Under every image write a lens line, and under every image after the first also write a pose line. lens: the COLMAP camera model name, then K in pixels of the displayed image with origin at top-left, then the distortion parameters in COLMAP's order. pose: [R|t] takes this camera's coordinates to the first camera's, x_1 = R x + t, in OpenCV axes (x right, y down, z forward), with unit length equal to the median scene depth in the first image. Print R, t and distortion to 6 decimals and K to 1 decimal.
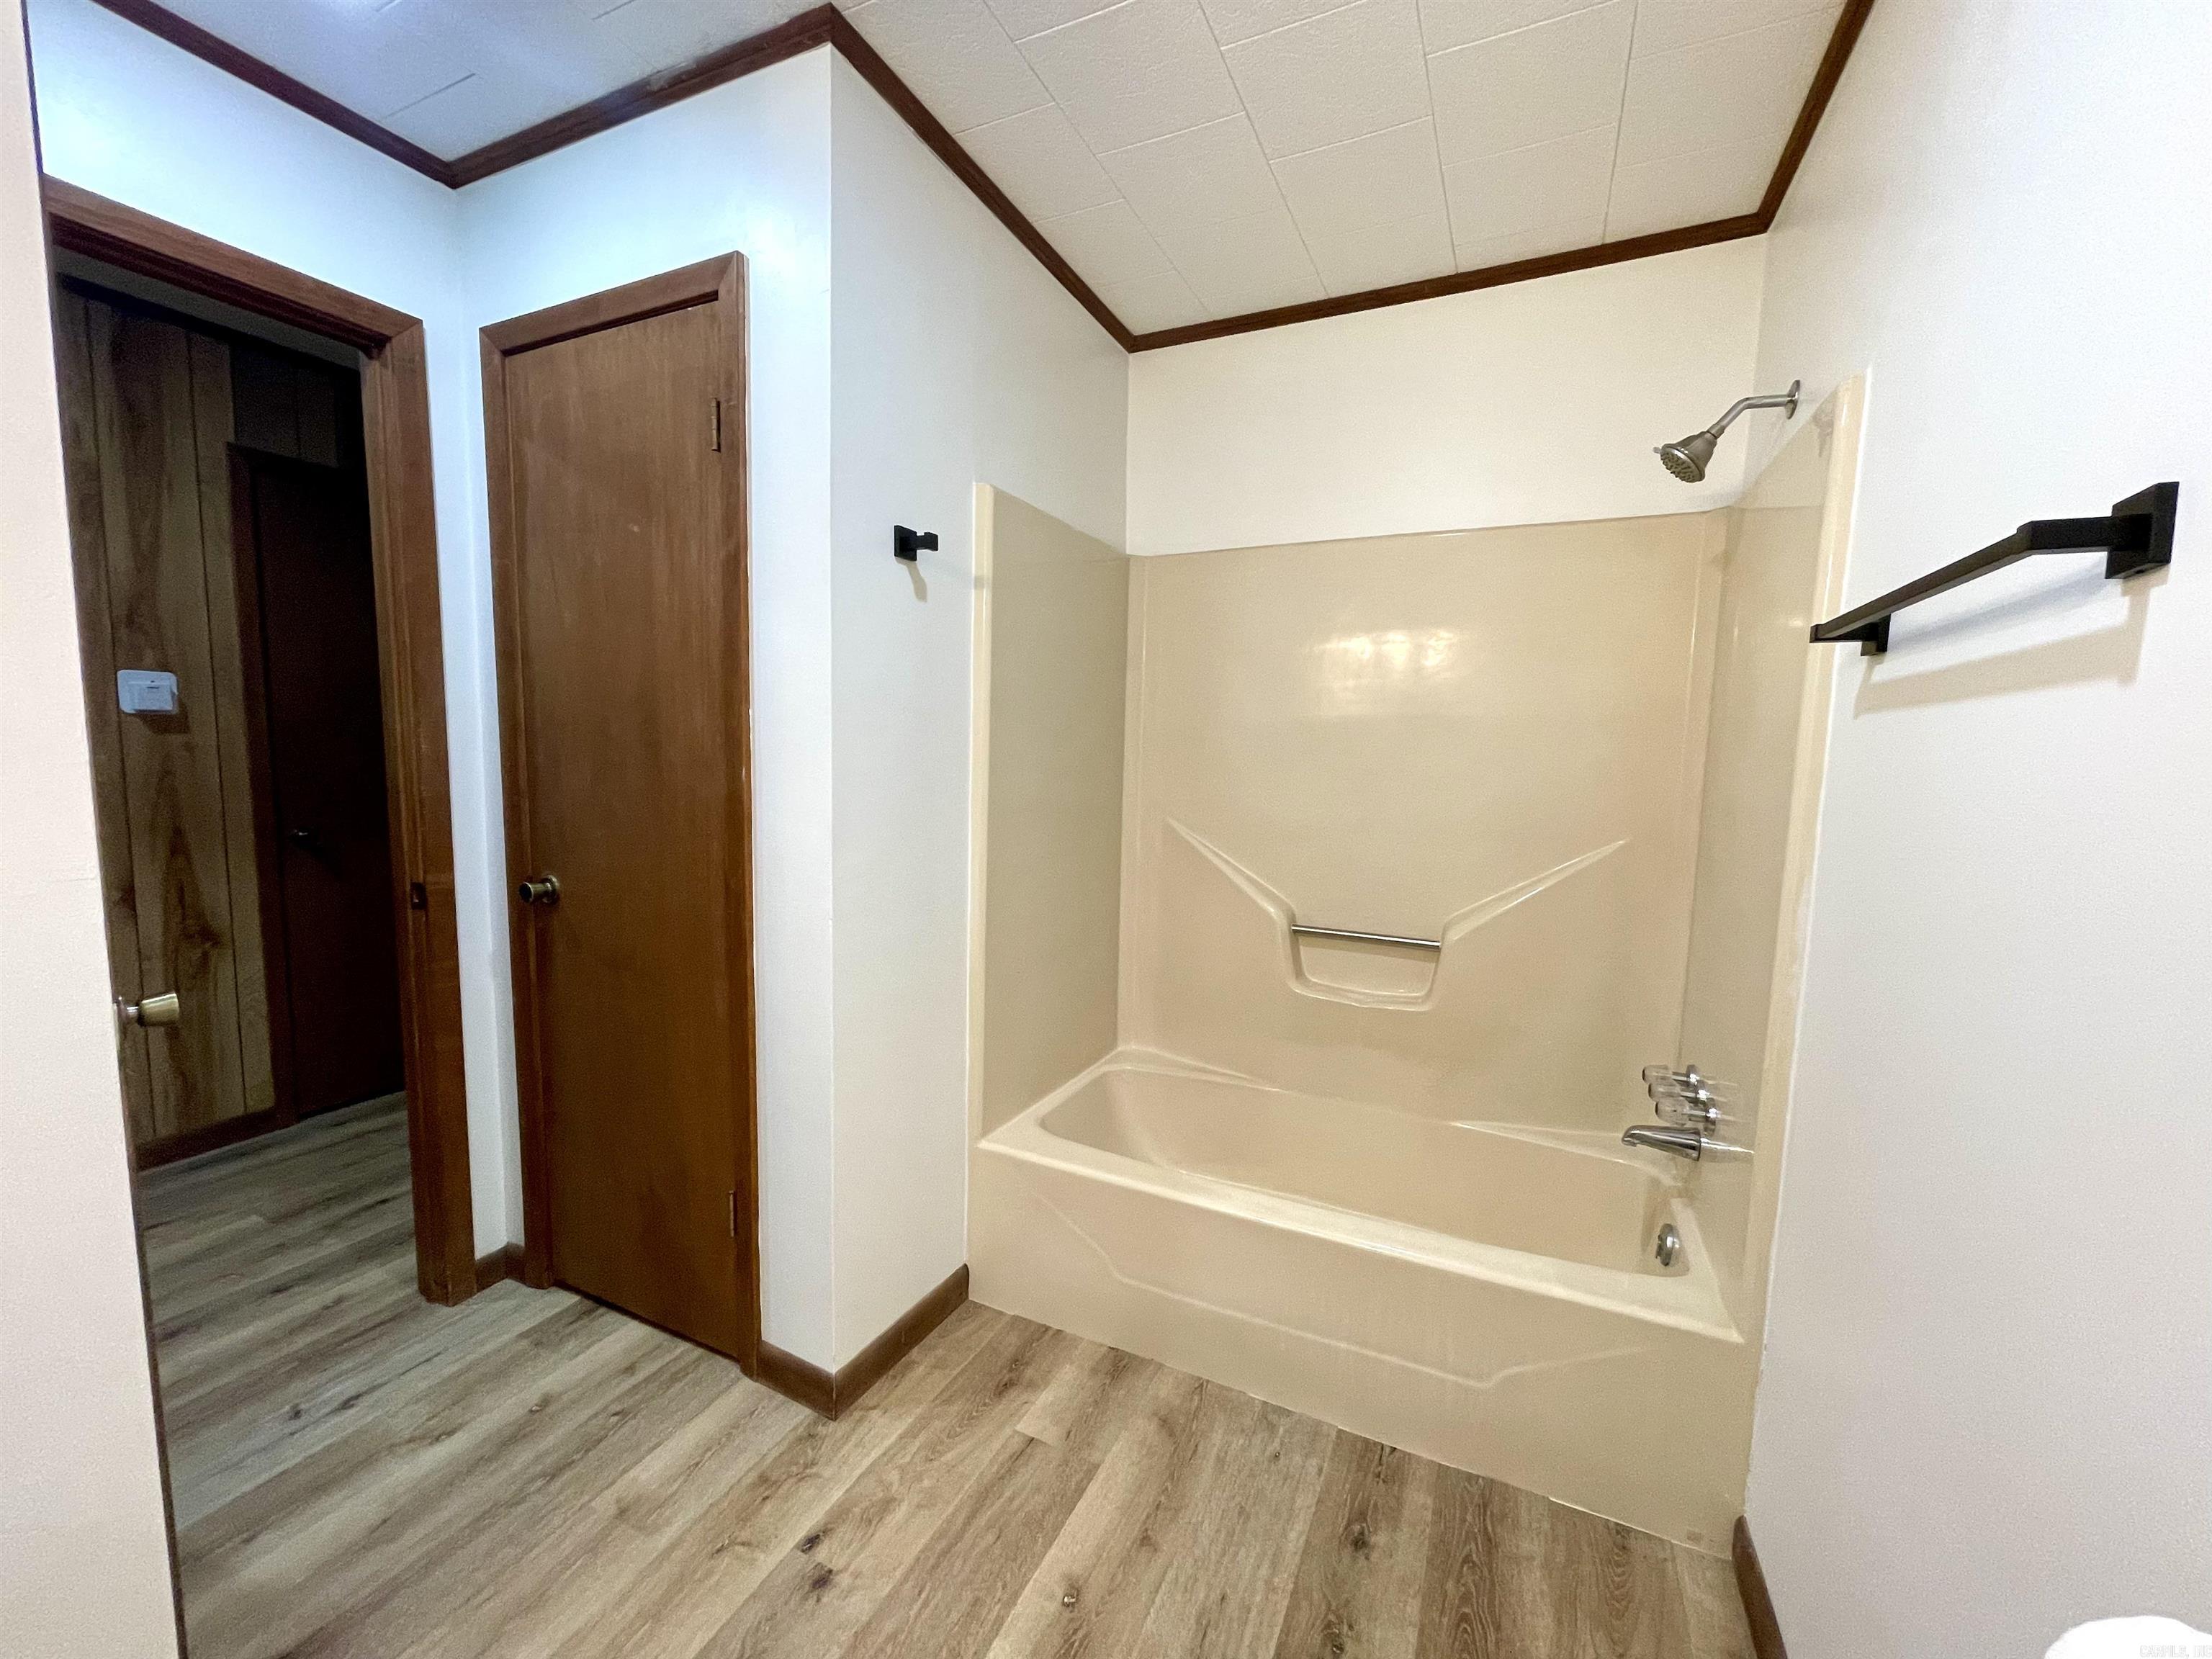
lens RADIAL K [[891.6, 0, 1099.2], [0, 891.6, 832.1], [0, 0, 1]] dist [-0.001217, 0.000065]
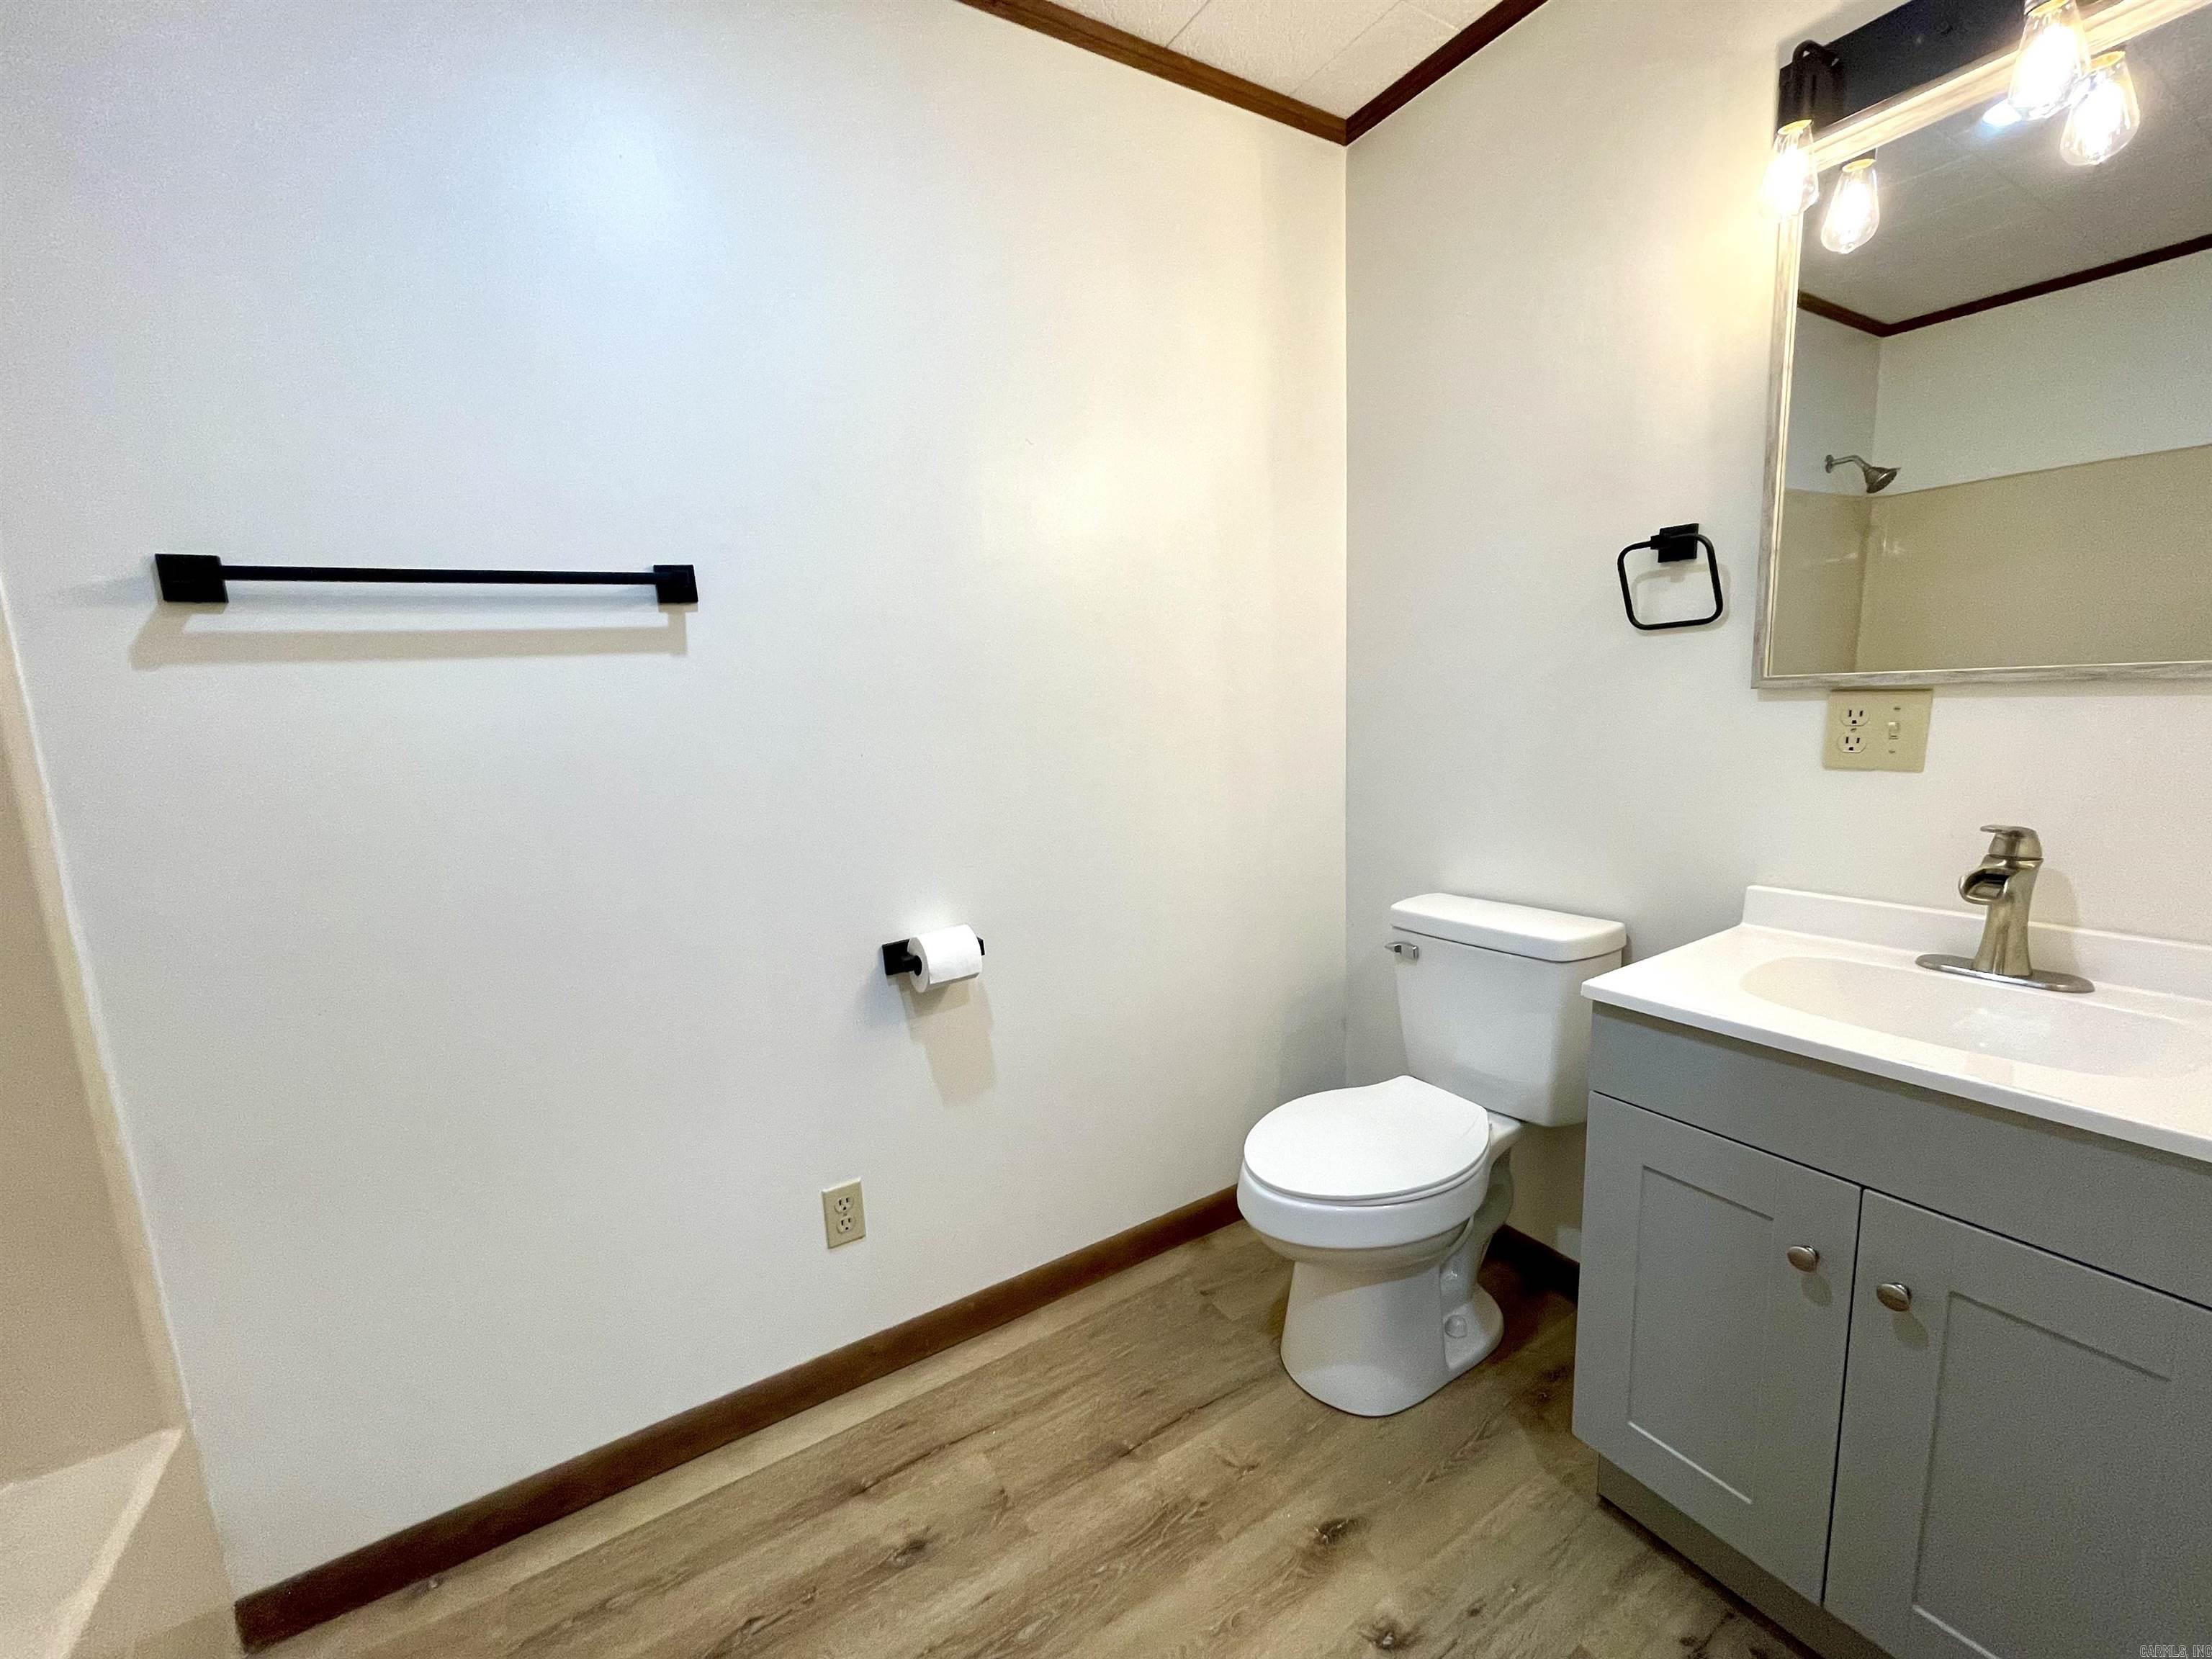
lens RADIAL K [[891.6, 0, 1099.2], [0, 891.6, 832.1], [0, 0, 1]] dist [-0.001217, 0.000065]
pose [[-0.837878, -0.069838, 0.541372, -0.403984], [0.084384, 0.963287, 0.254868, -0.085632], [-0.539296, 0.259231, -0.801223, 0.934497]]
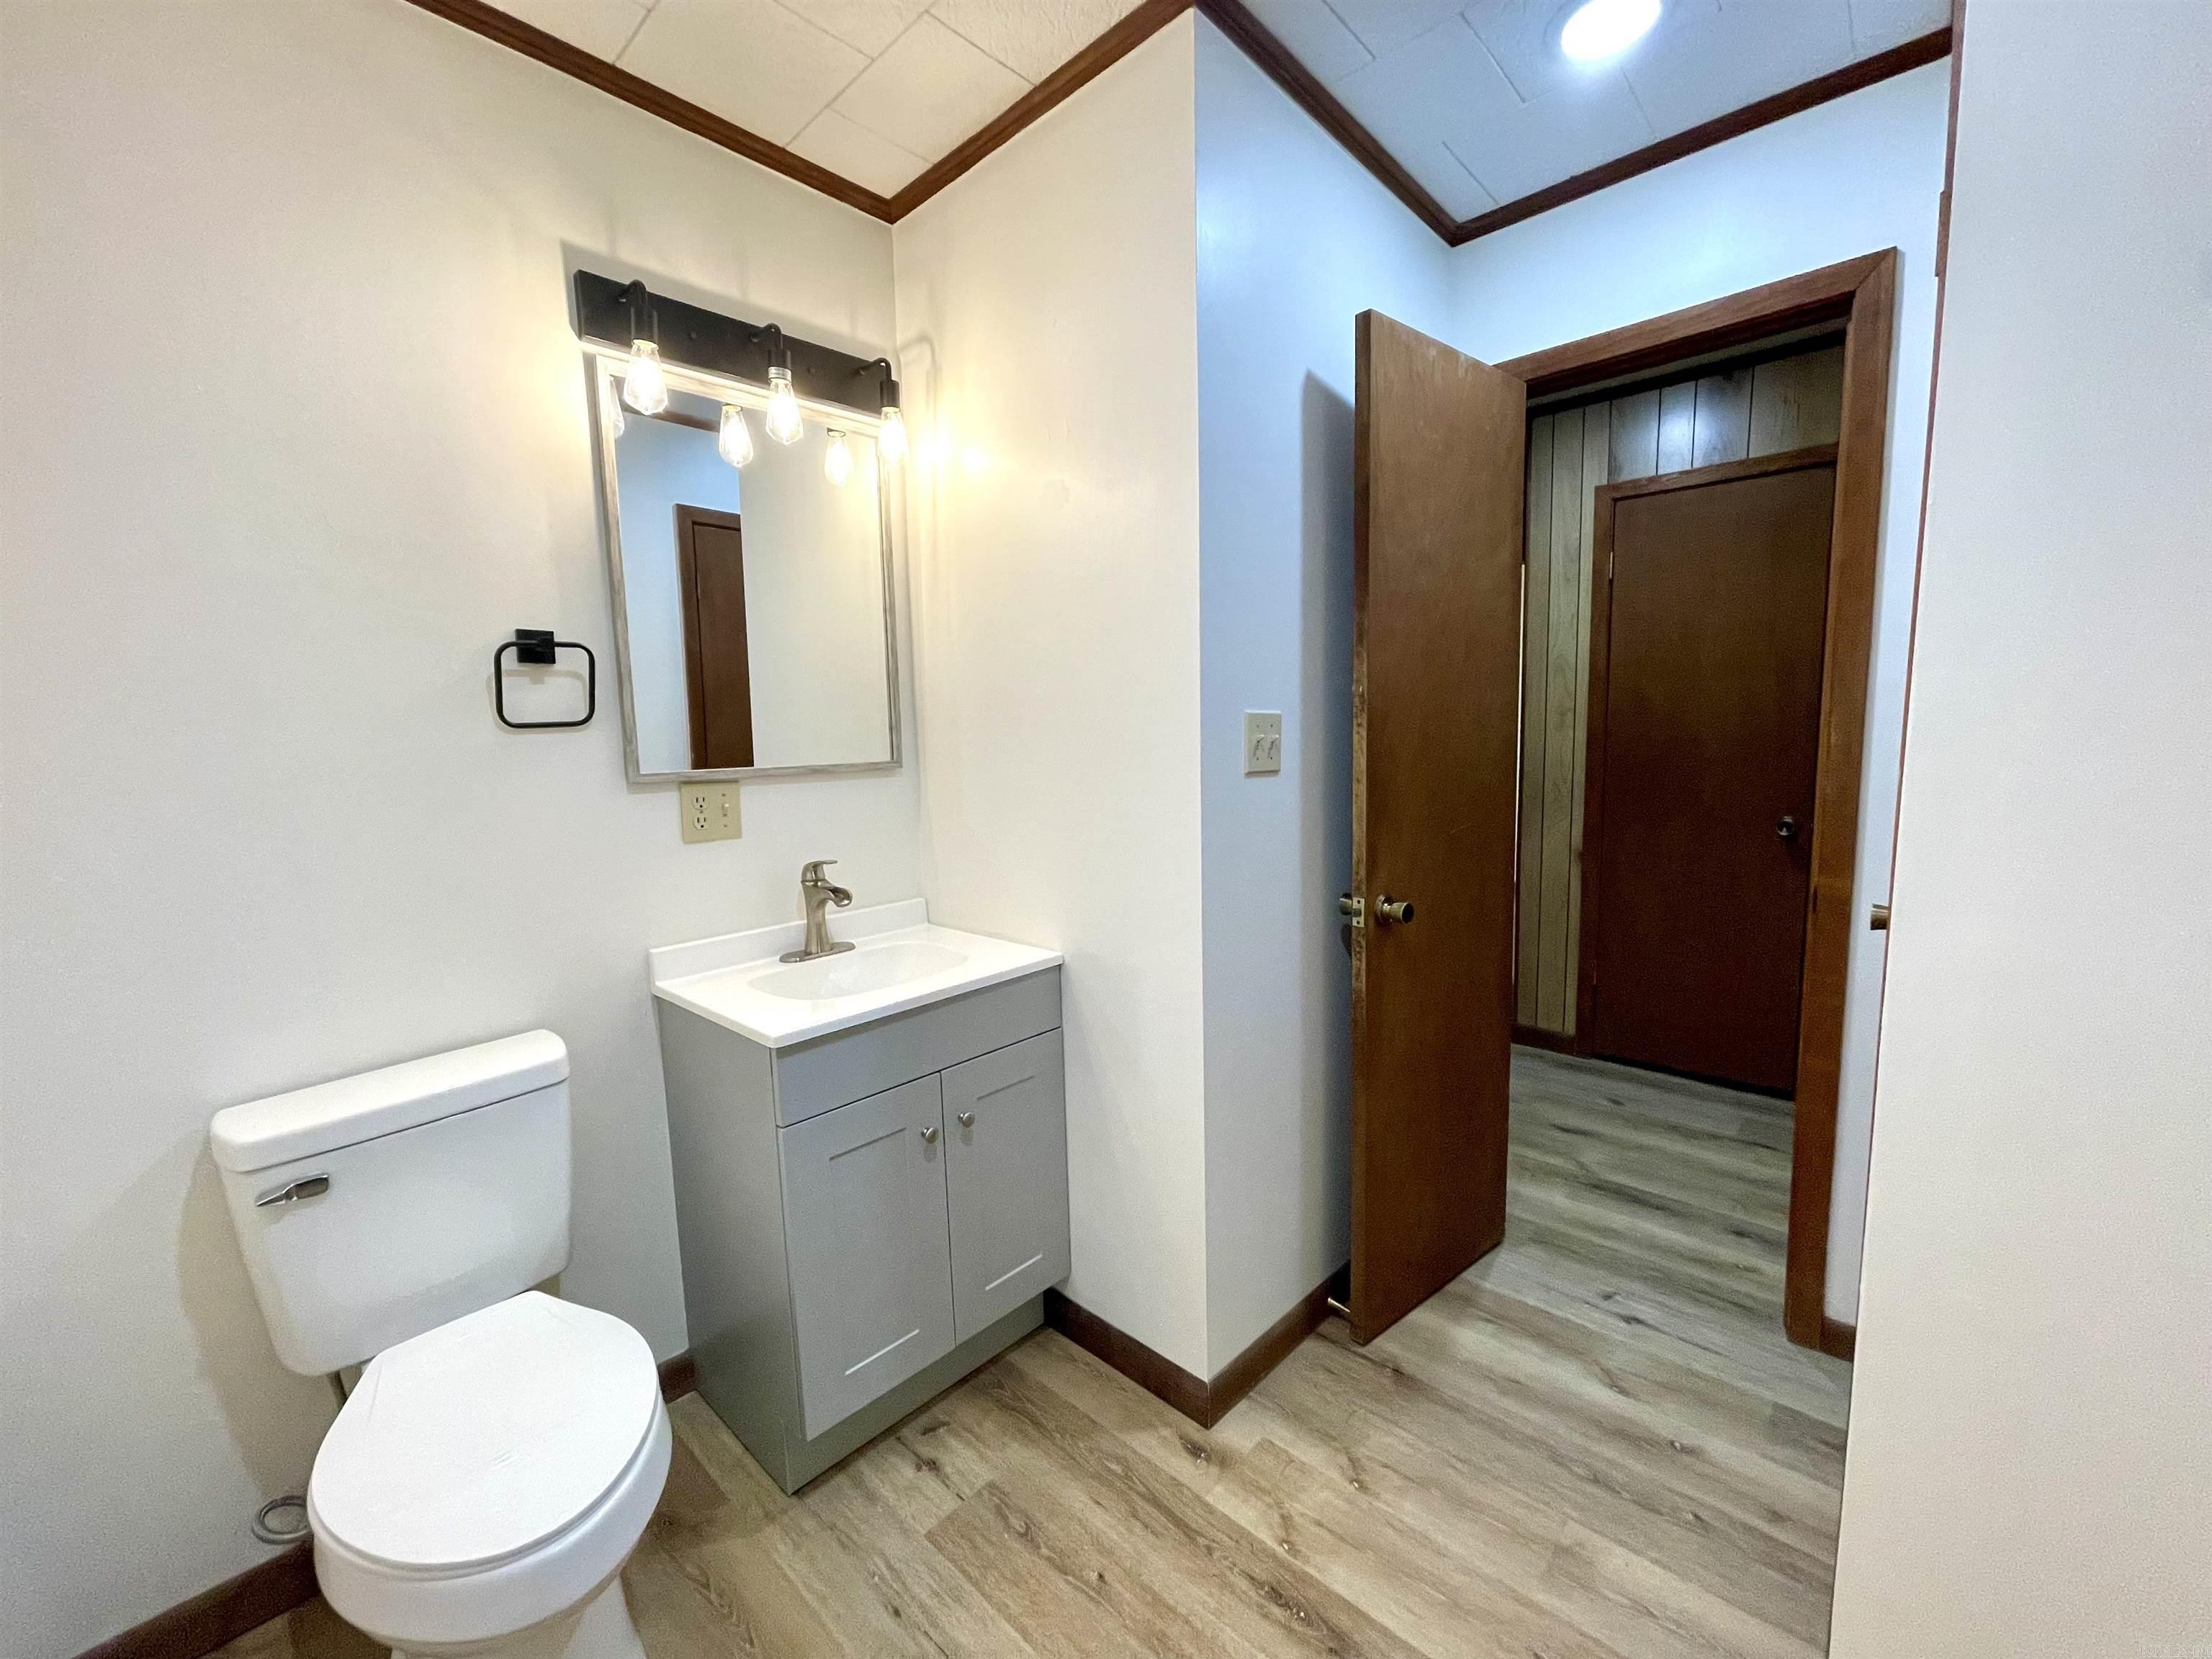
lens RADIAL K [[891.6, 0, 1099.2], [0, 891.6, 832.1], [0, 0, 1]] dist [-0.001217, 0.000065]
pose [[-0.302238, 0.094723, -0.948515, 0.394418], [-0.082586, 0.988707, 0.125052, -0.059771], [0.949648, 0.116129, -0.291002, 0.646168]]
